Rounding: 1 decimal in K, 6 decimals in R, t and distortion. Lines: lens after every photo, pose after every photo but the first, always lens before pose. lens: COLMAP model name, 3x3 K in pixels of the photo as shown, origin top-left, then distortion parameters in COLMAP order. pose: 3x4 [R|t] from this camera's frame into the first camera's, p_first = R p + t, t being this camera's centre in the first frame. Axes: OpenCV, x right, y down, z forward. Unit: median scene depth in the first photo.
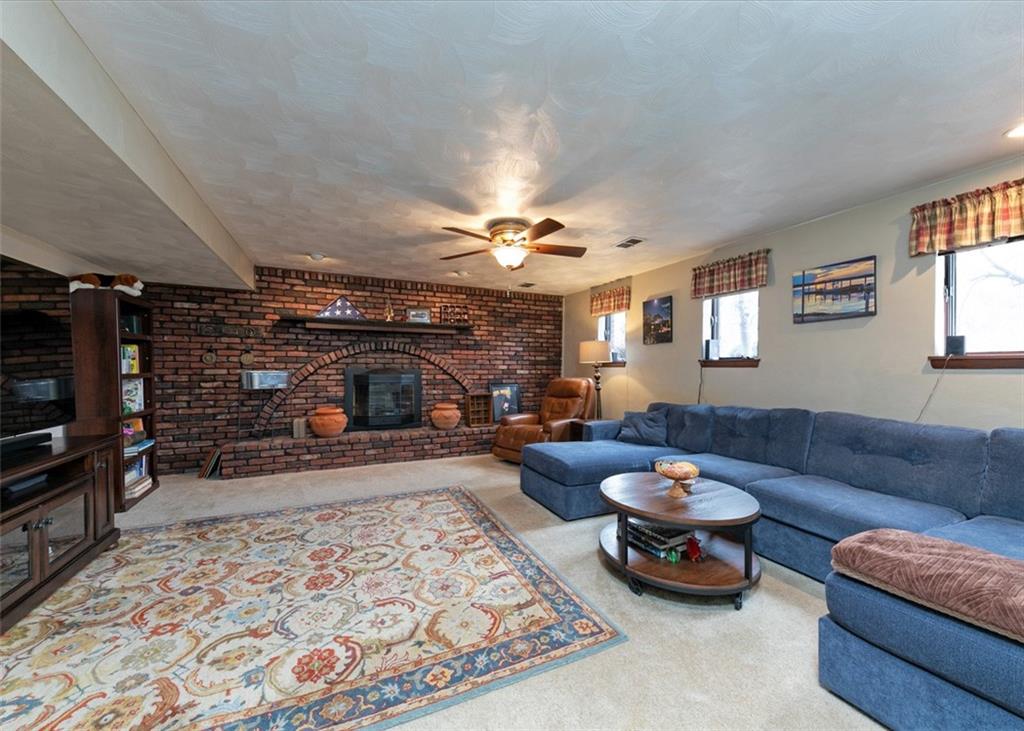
lens RADIAL K [[397.0, 0, 509.4], [0, 397.0, 369.3], [0, 0, 1]] dist [-0.002115, -0.000349]
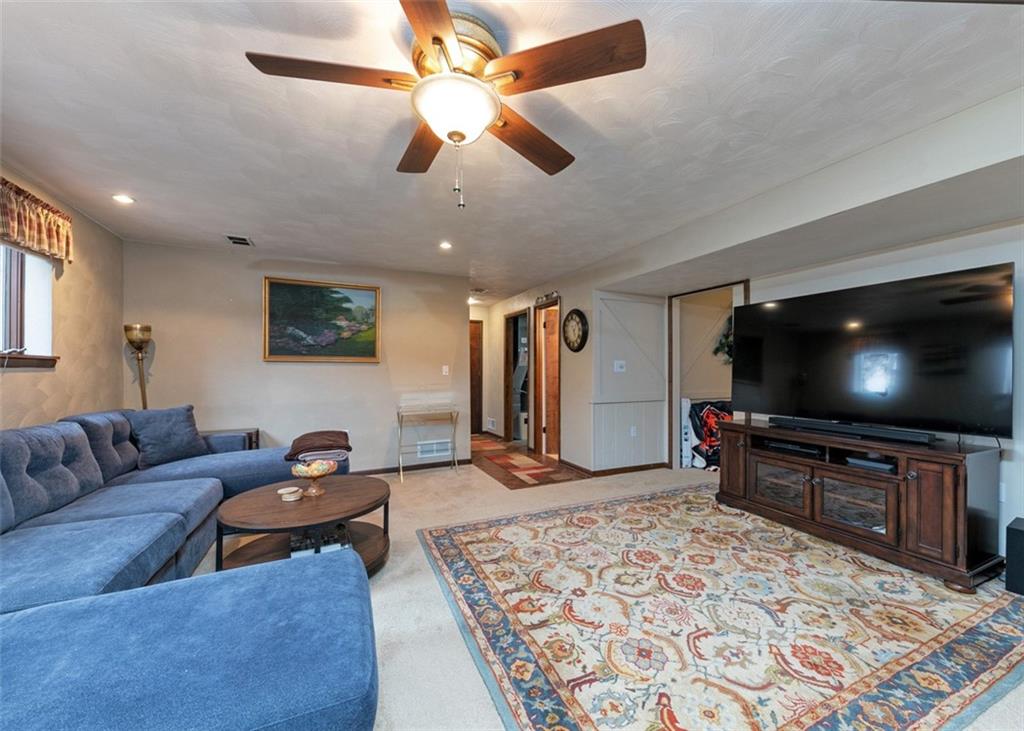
lens RADIAL K [[397.0, 0, 516.5], [0, 397.0, 369.0], [0, 0, 1]] dist [-0.002115, -0.000349]
pose [[-0.999955, -0.005306, 0.007810, -0.096633], [-0.005306, 0.999986, -0.000007, -0.004594], [-0.007810, -0.000049, -0.999970, 1.970314]]
